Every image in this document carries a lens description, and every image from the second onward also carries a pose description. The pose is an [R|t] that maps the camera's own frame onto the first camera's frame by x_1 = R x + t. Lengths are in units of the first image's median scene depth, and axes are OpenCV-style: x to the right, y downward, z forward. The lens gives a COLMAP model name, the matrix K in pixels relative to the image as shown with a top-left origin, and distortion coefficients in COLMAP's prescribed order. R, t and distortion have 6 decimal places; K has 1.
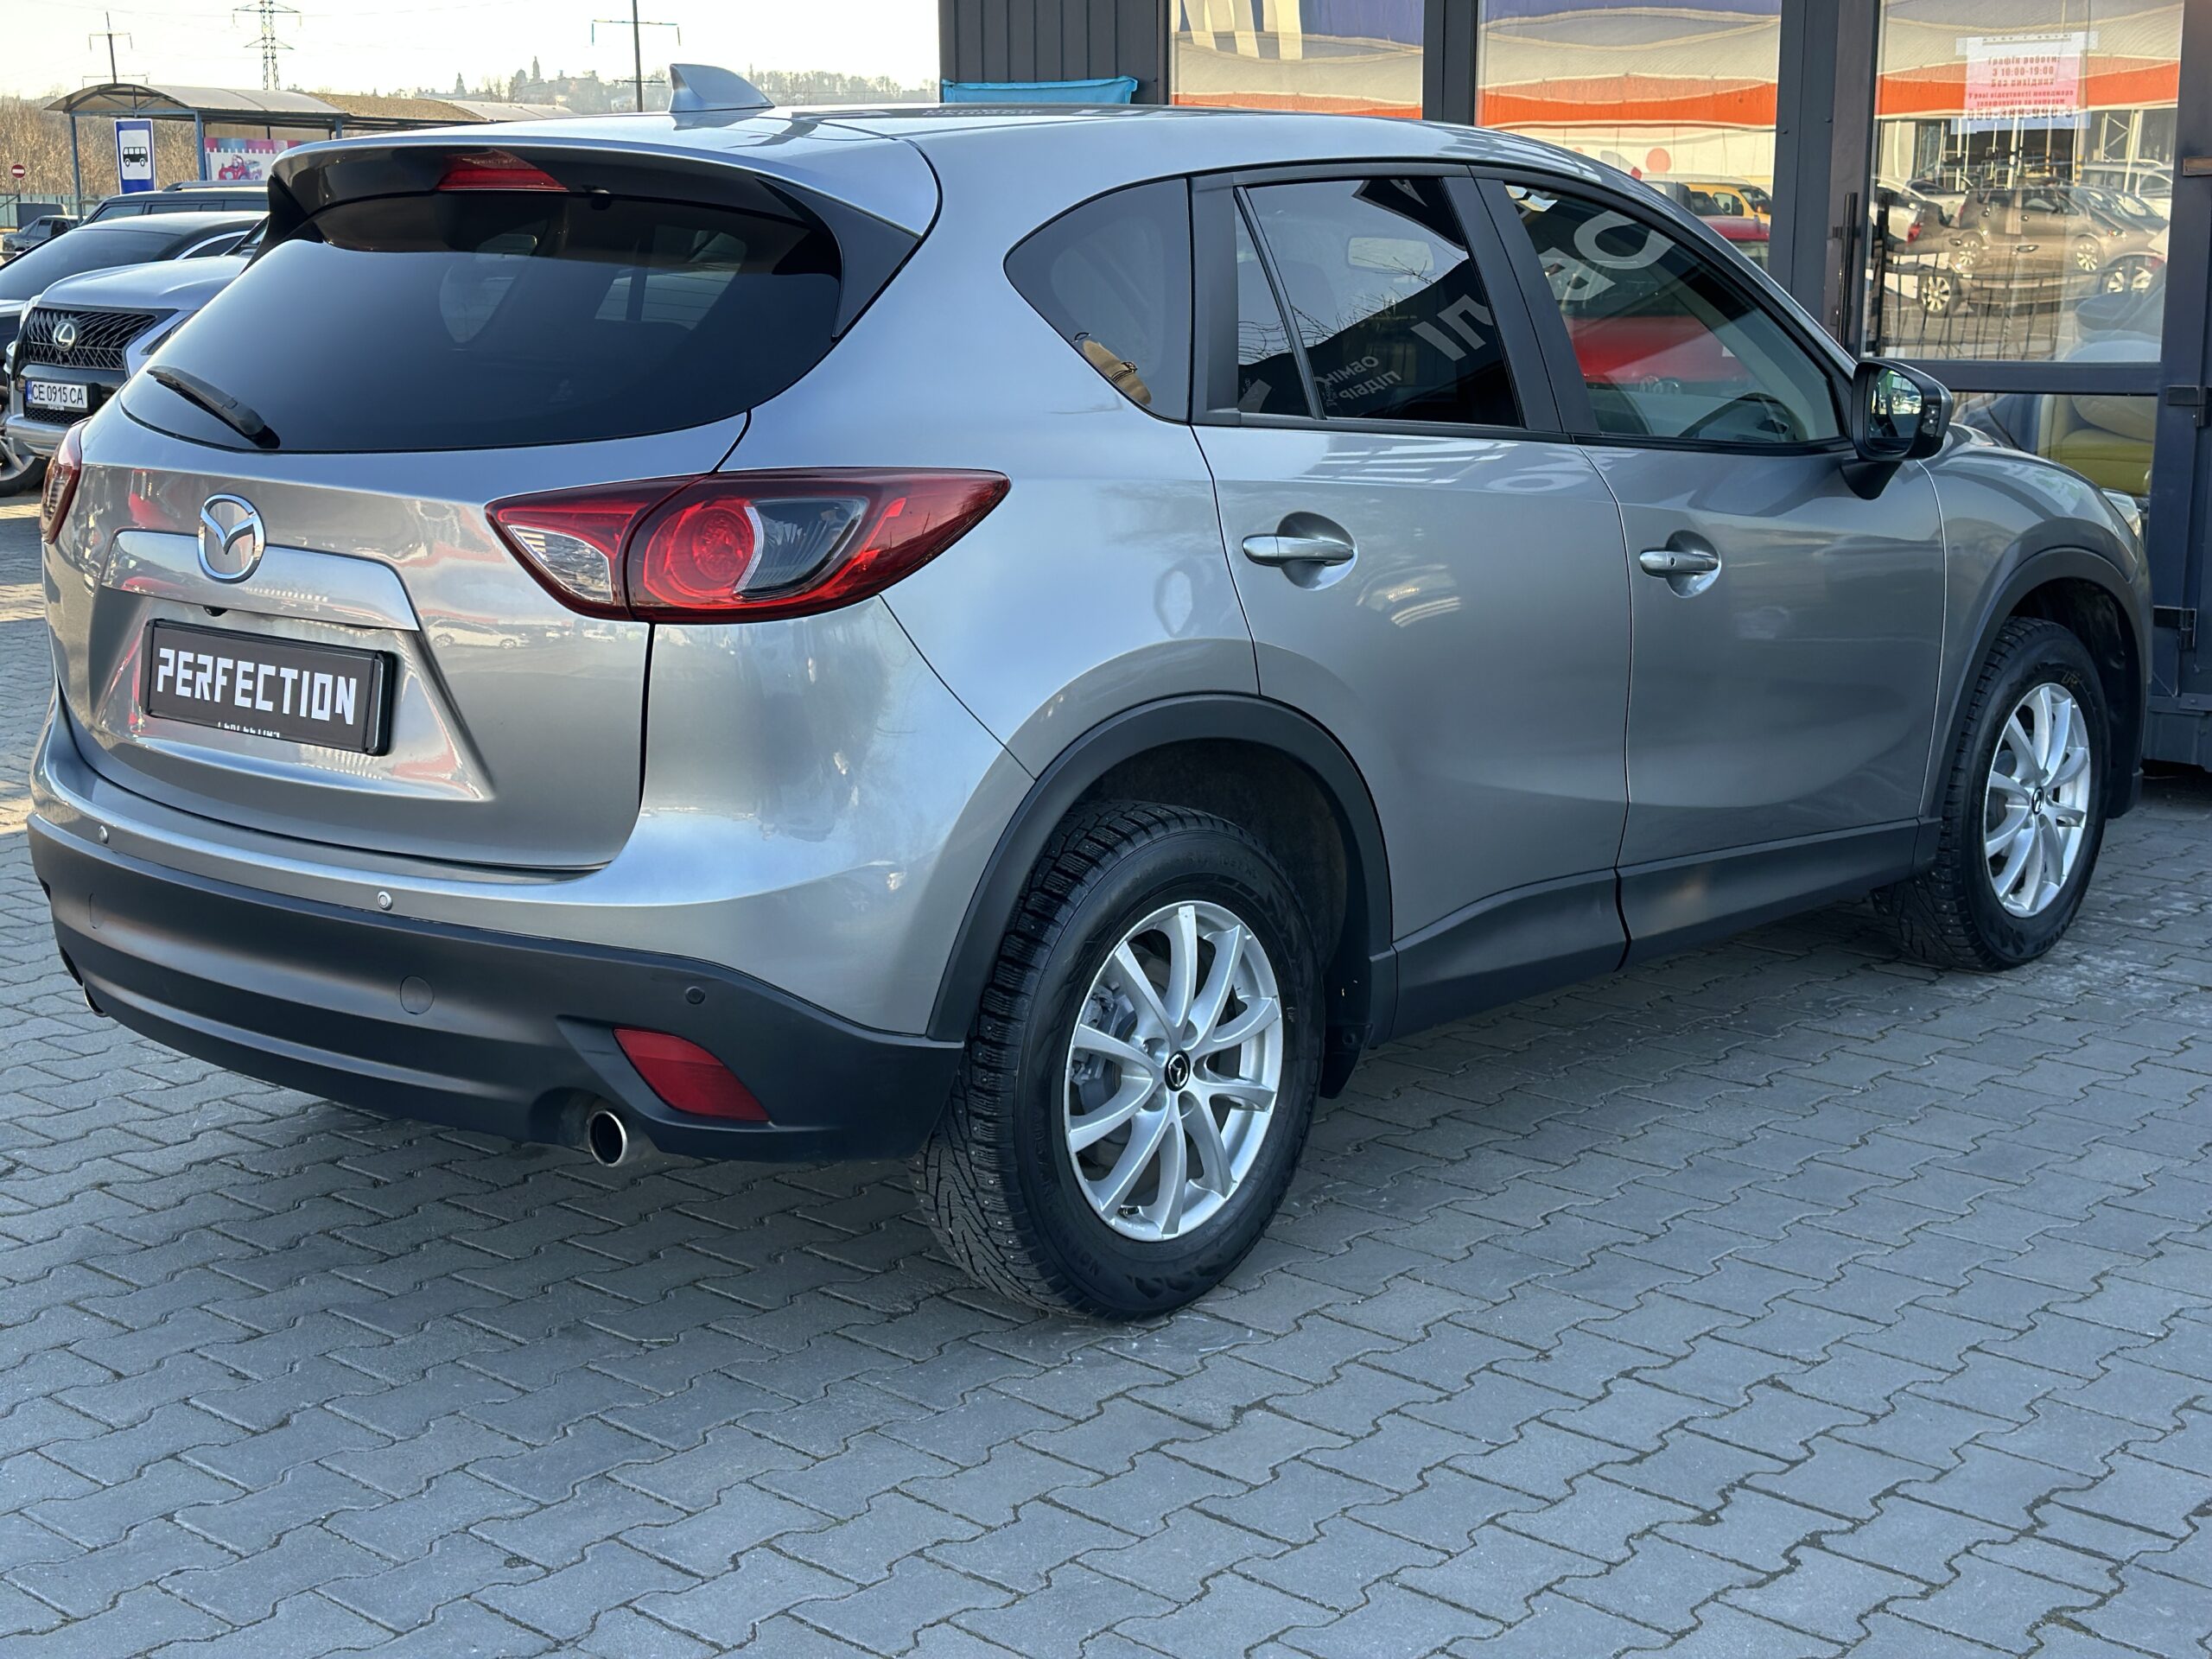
lens RADIAL K [[3062.9, 0, 1112.5], [0, 3062.9, 841.1], [0, 0, 1]] dist [0.143988, -0.037101]
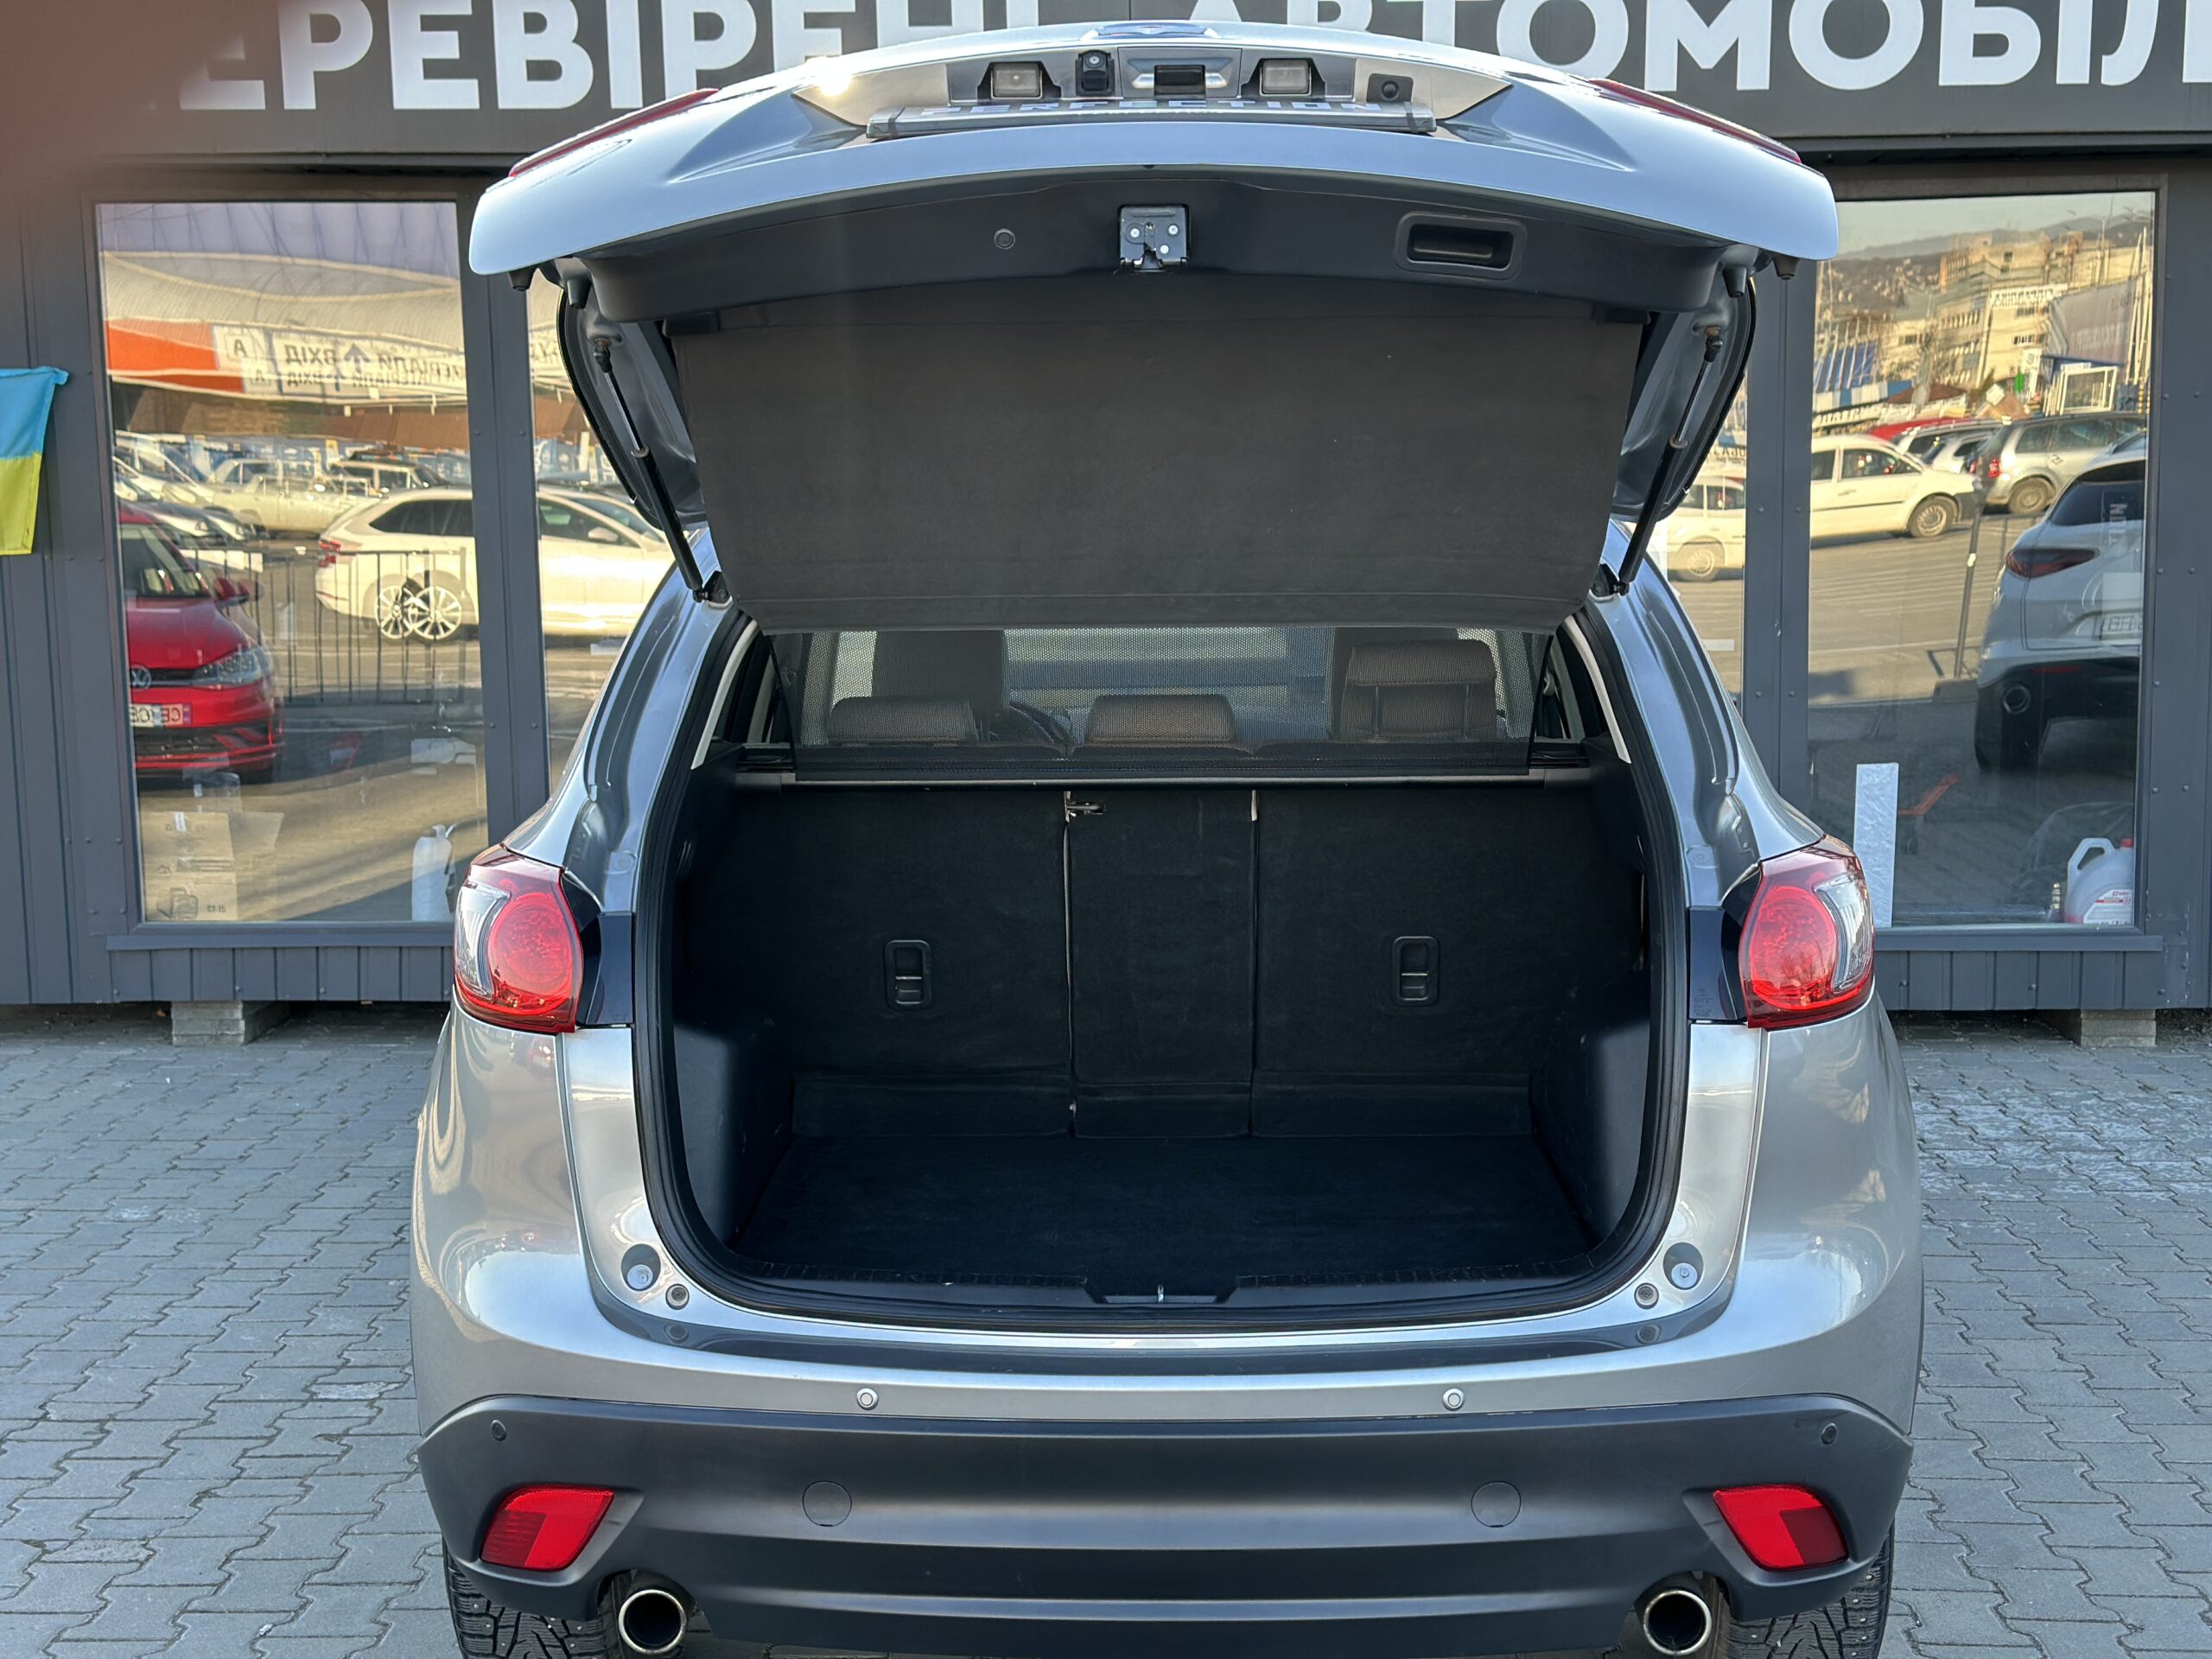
lens RADIAL K [[3122.9, 0, 1099.2], [0, 3122.9, 855.4], [0, 0, 1]] dist [0.164525, -0.359683]
pose [[0.773255, -0.090374, 0.627622, -0.800648], [0.137671, 0.990109, -0.027046, -0.113661], [-0.618970, 0.107319, 0.778048, 0.355680]]
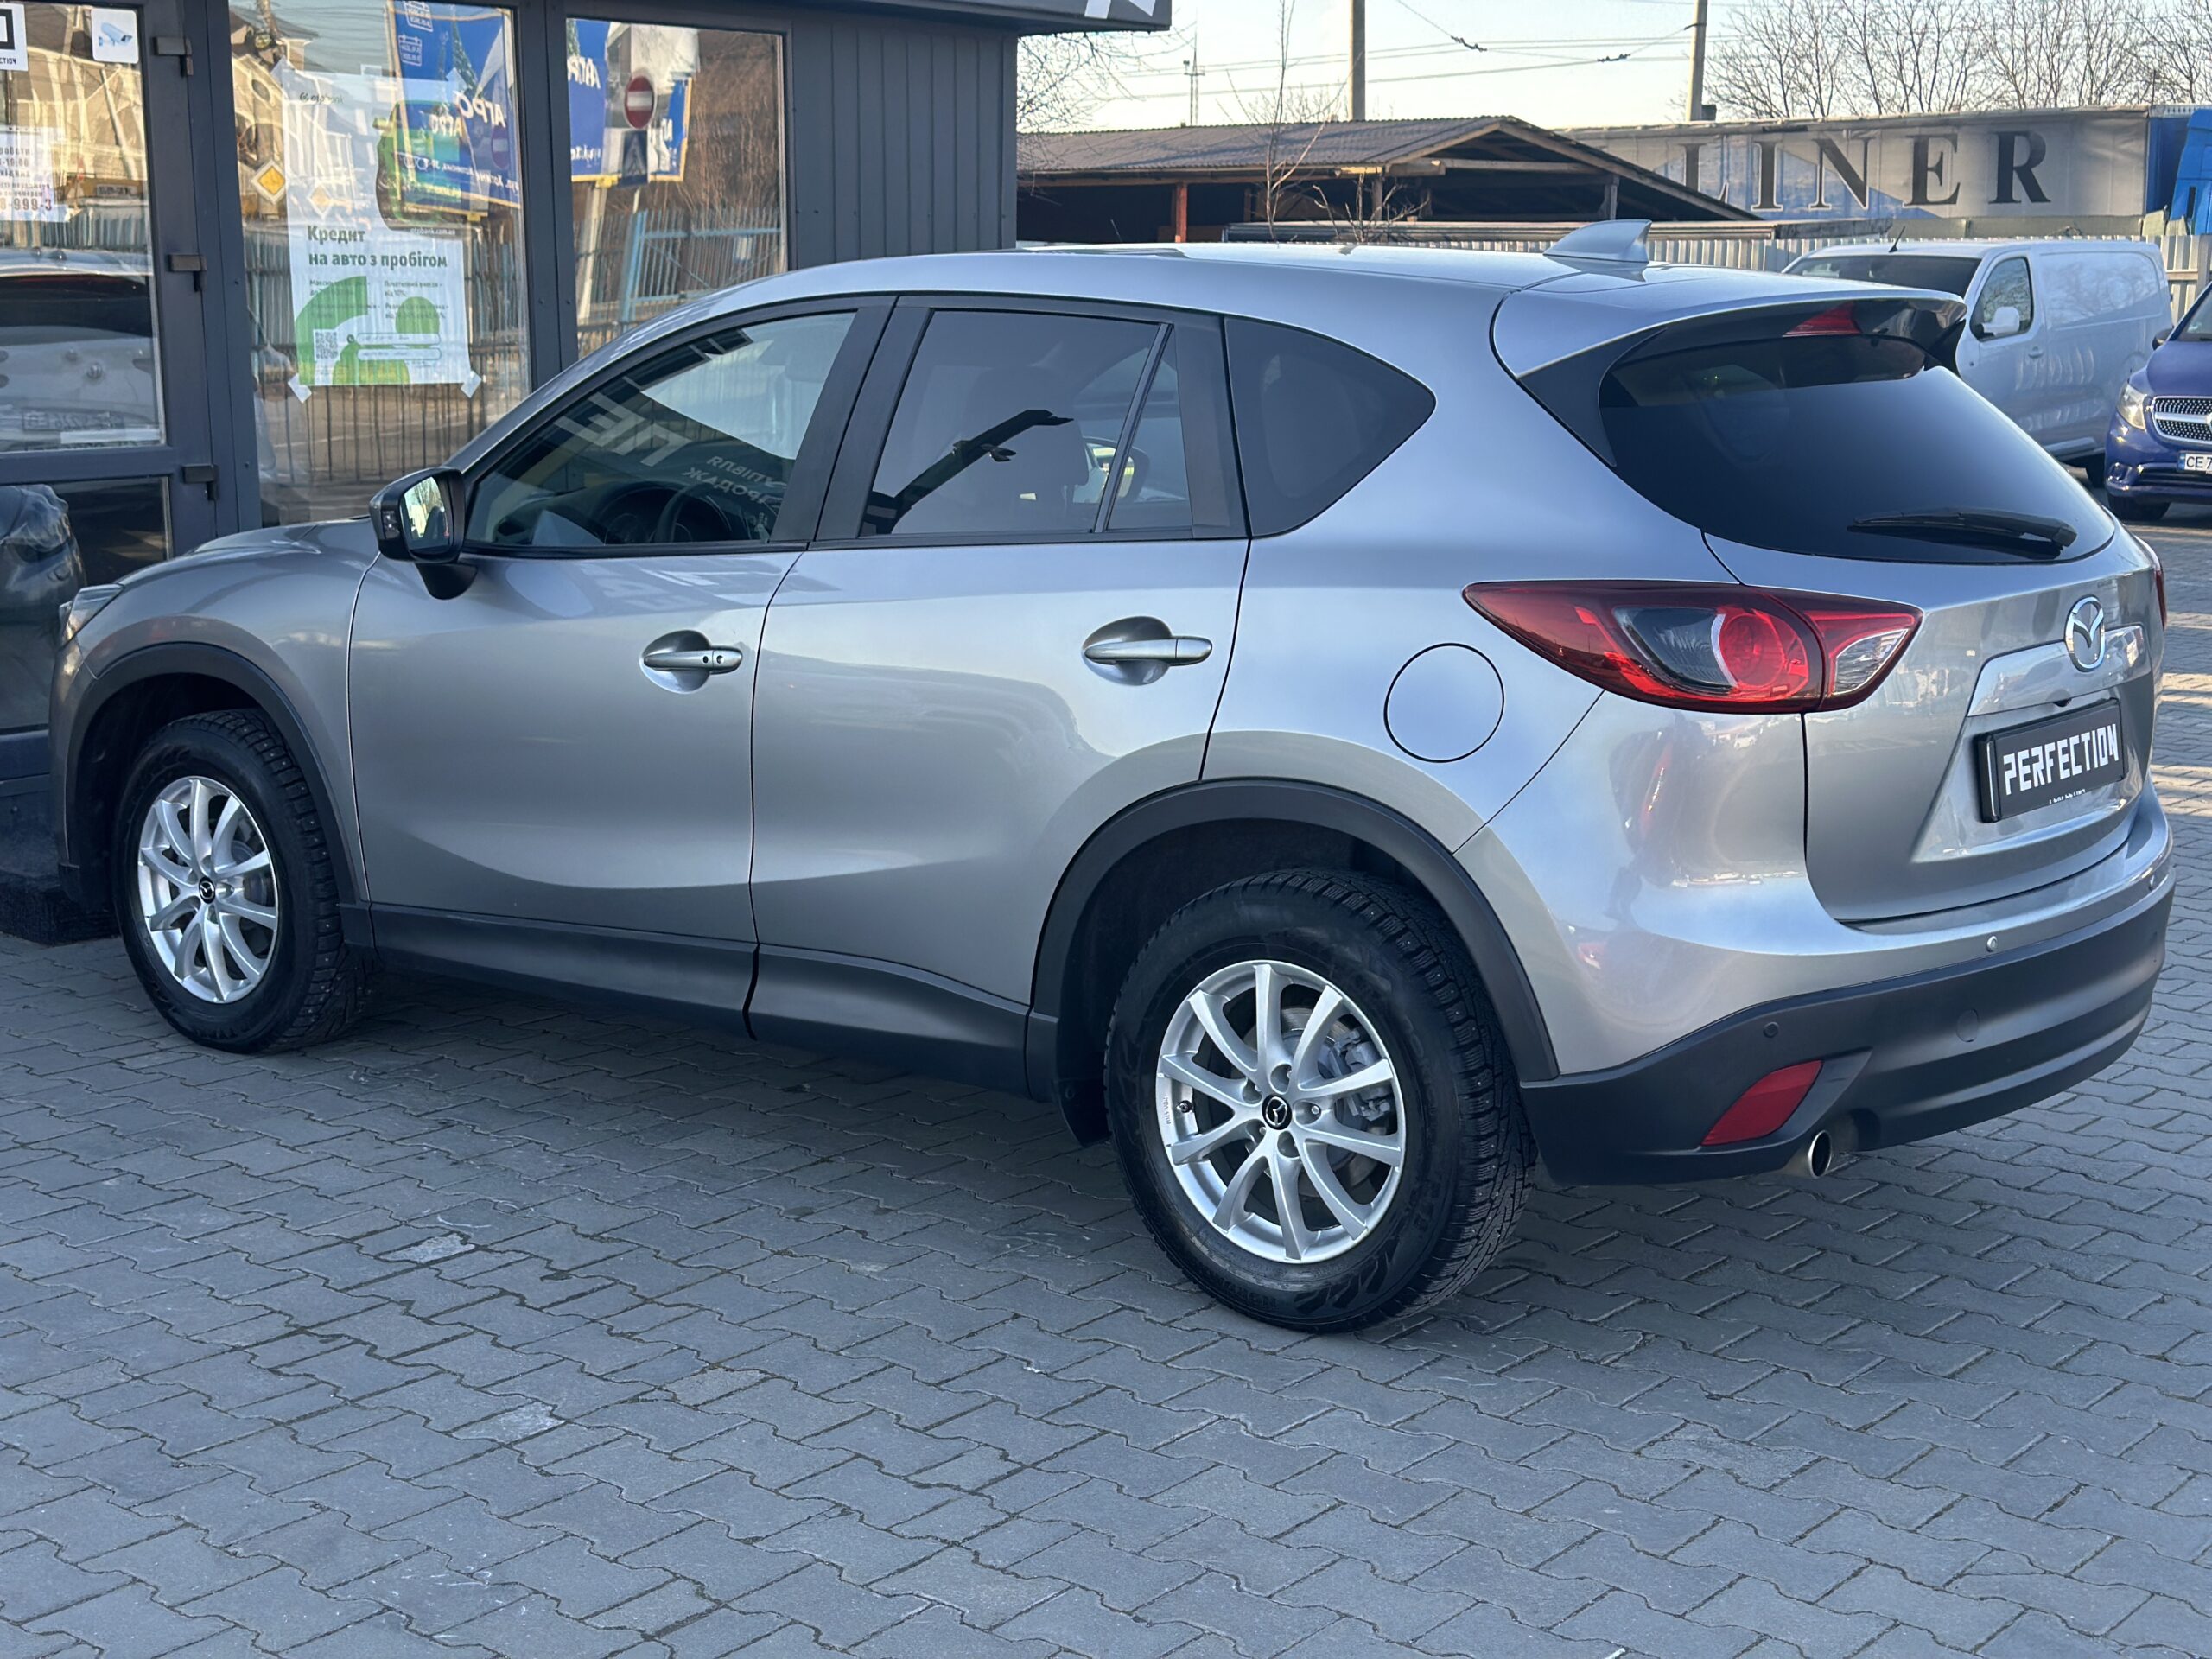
lens RADIAL K [[3143.0, 0, 1106.0], [0, 3143.0, 829.5], [0, 0, 1]] dist [0.151197, 0.041607]
pose [[-0.039152, -0.181738, 0.982567, -1.461143], [0.188699, 0.964284, 0.185875, -0.318701], [-0.981254, 0.192687, -0.003460, 1.366670]]
